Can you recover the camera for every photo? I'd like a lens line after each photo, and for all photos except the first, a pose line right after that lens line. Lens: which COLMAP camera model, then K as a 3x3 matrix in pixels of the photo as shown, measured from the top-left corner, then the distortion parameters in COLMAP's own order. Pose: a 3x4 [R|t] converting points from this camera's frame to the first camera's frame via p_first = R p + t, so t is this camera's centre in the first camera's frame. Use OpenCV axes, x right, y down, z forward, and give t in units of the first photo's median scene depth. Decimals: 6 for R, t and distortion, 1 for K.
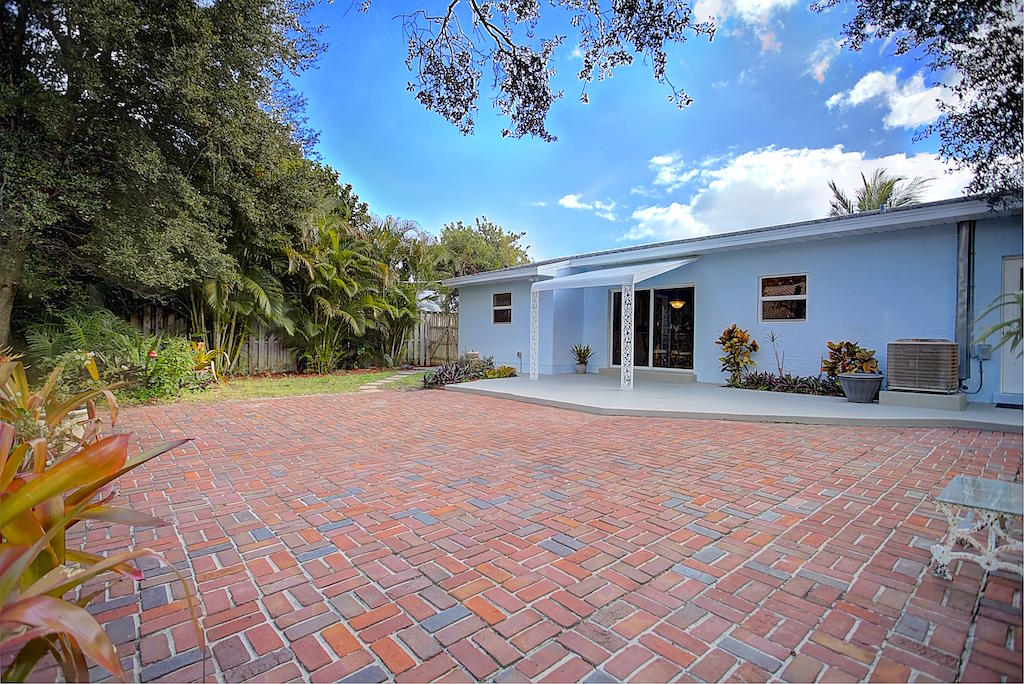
lens RADIAL K [[486.3, 0, 512.0], [0, 486.3, 342.0], [0, 0, 1]] dist [0.000043, 0.000097]
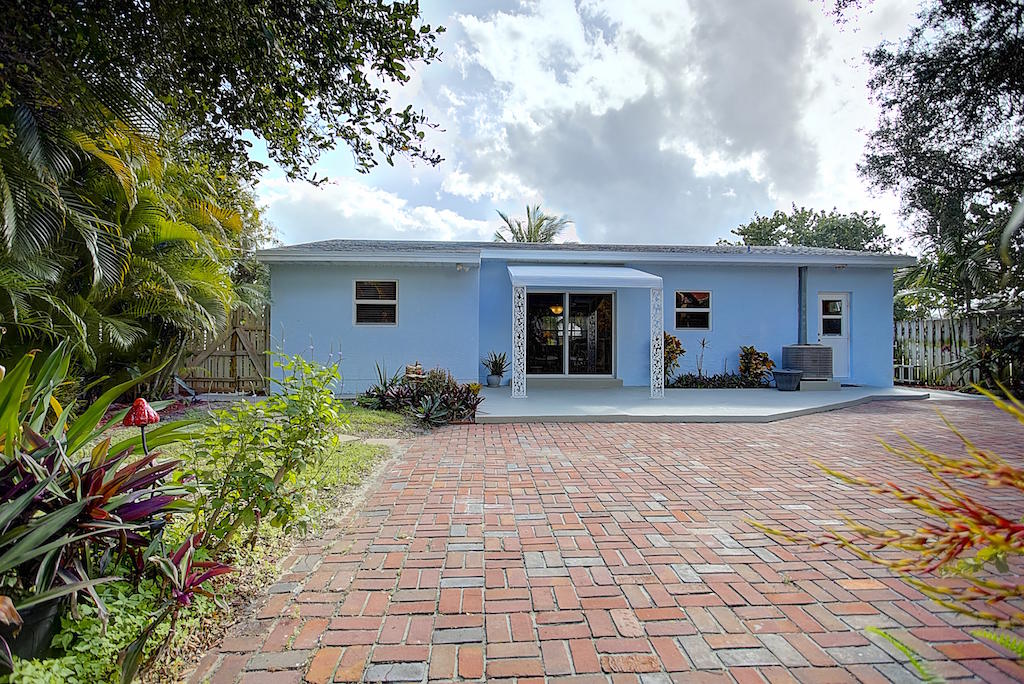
lens RADIAL K [[496.7, 0, 514.7], [0, 496.7, 332.8], [0, 0, 1]] dist [0.000095, 0.000007]
pose [[0.626814, 0.009105, 0.779116, -0.660348], [0.007054, 0.999824, -0.017359, -0.015993], [-0.779137, 0.016377, 0.626640, 0.560789]]
